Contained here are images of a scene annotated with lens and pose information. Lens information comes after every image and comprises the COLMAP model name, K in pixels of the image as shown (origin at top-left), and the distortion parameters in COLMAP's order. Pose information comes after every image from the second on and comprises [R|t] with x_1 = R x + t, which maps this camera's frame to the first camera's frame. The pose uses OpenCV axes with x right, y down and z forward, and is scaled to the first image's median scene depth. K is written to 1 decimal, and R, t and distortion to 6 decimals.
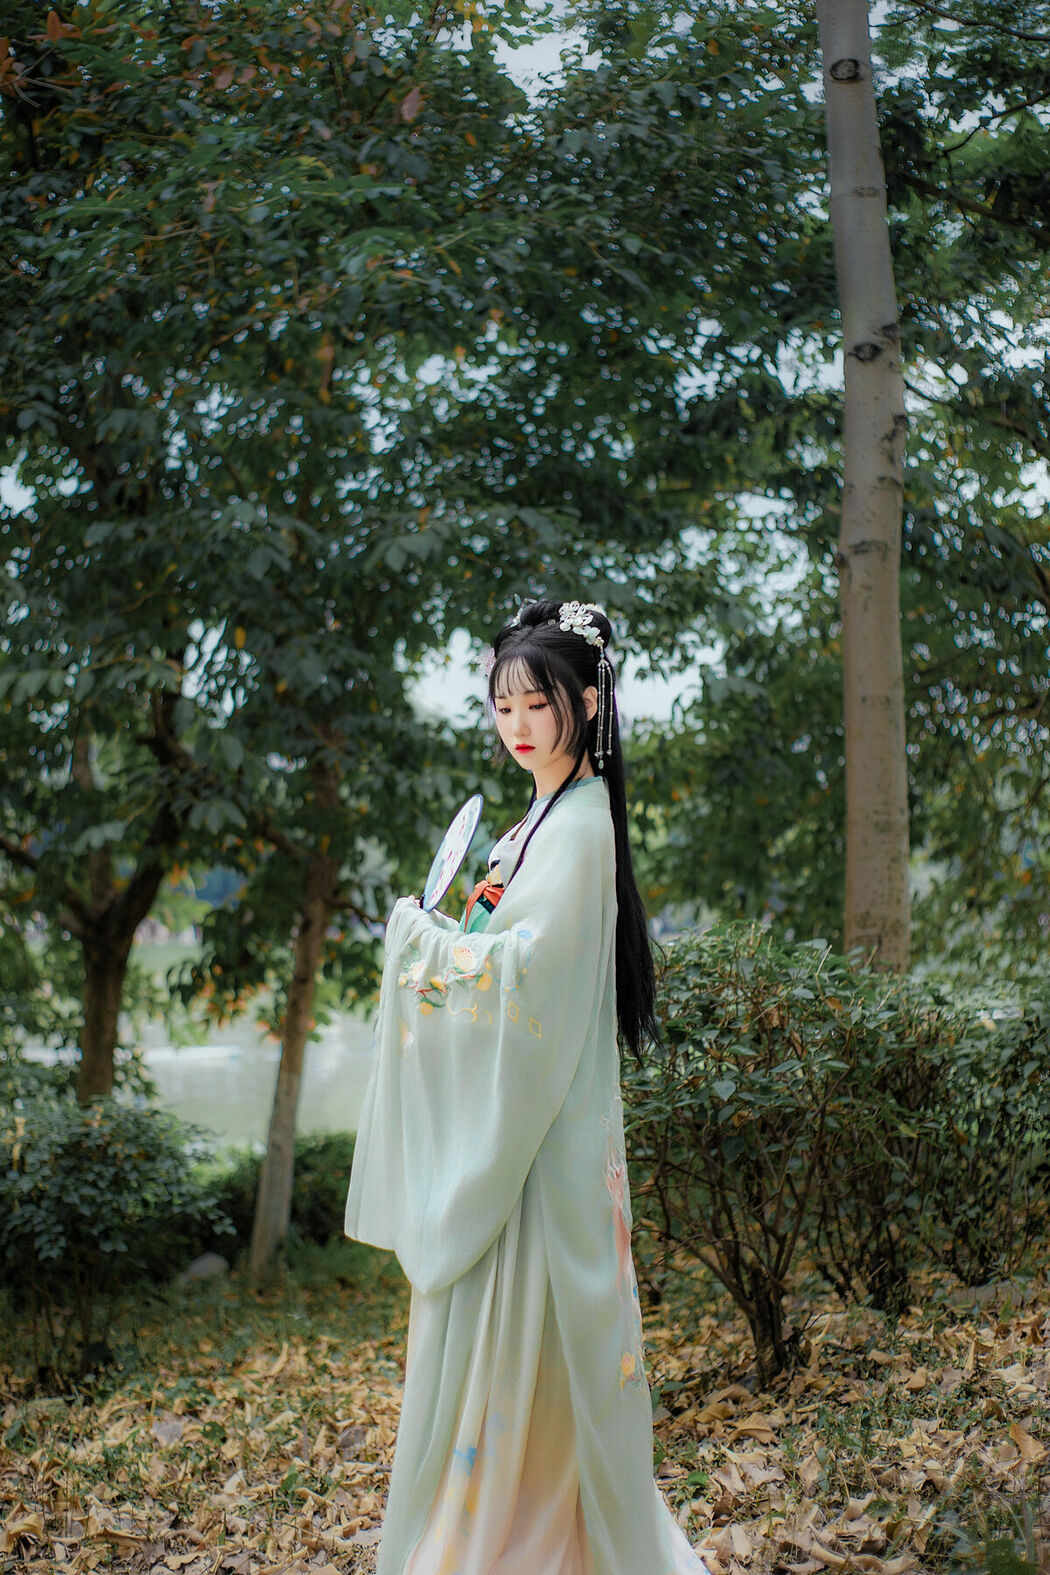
lens RADIAL K [[2263.1, 0, 525.2], [0, 2263.1, 788.1], [0, 0, 1]] dist [-0.025988, -0.109789]
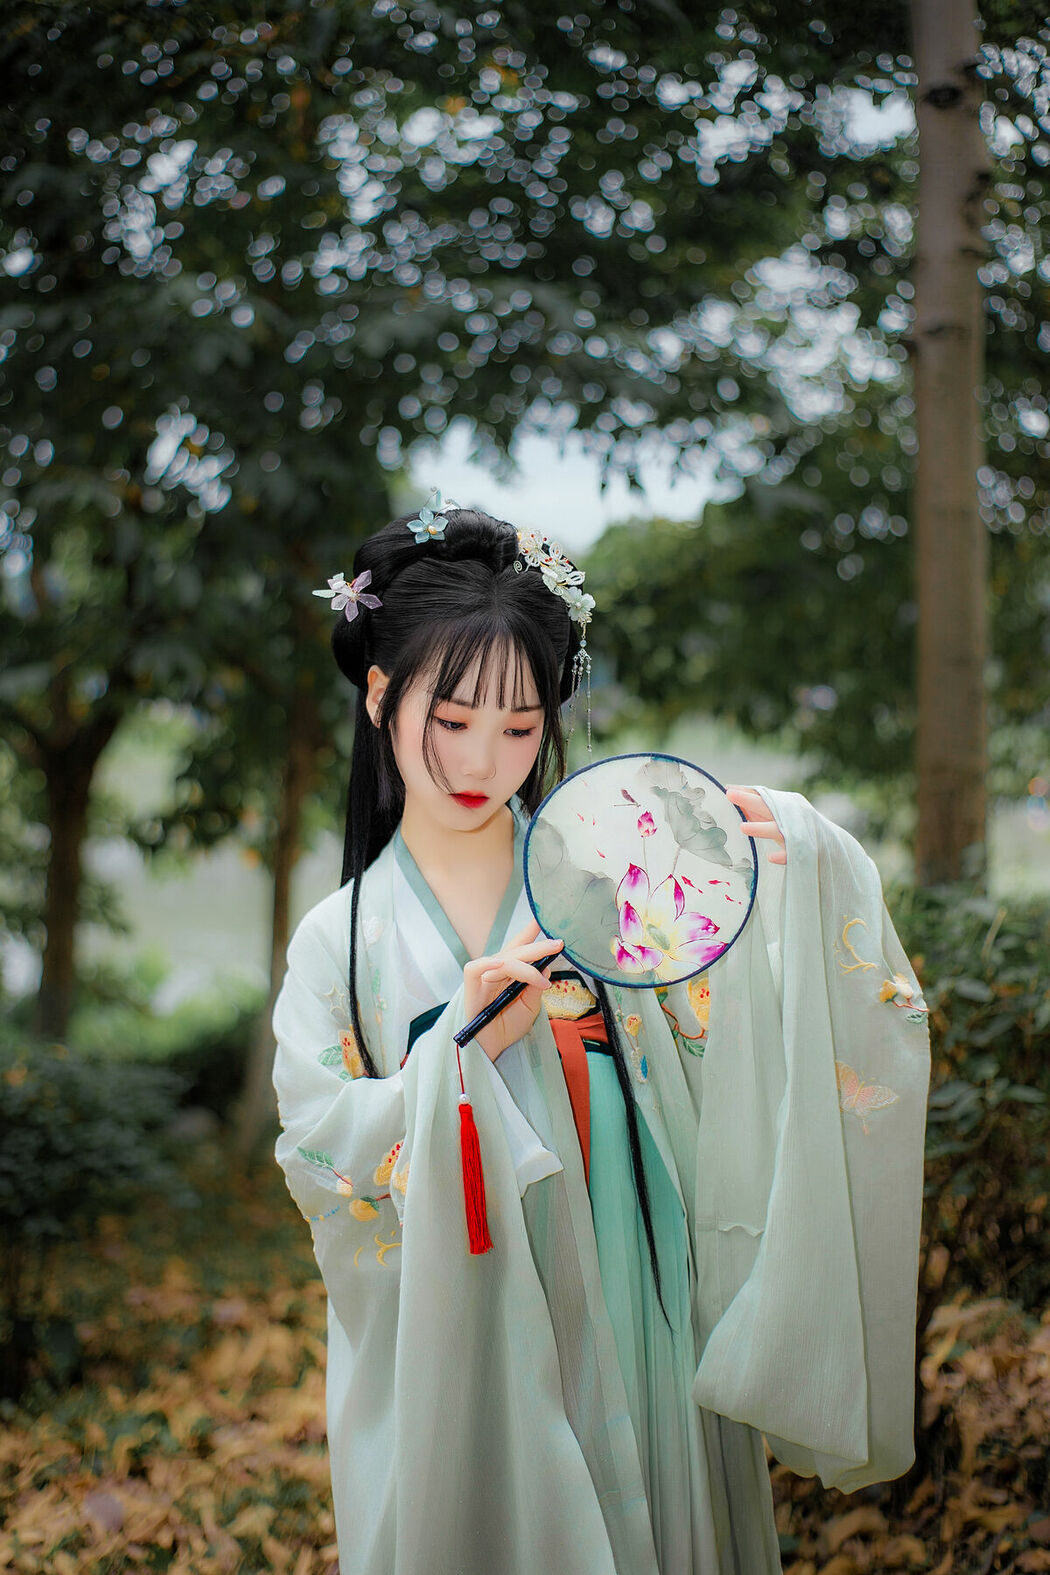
lens RADIAL K [[2263.1, 0, 525.2], [0, 2263.1, 788.1], [0, 0, 1]] dist [-0.025988, -0.109789]
pose [[0.999979, -0.005266, 0.003733, -0.006536], [0.004872, 0.995121, 0.098542, -0.014769], [-0.004234, -0.098521, 0.995126, 0.103927]]
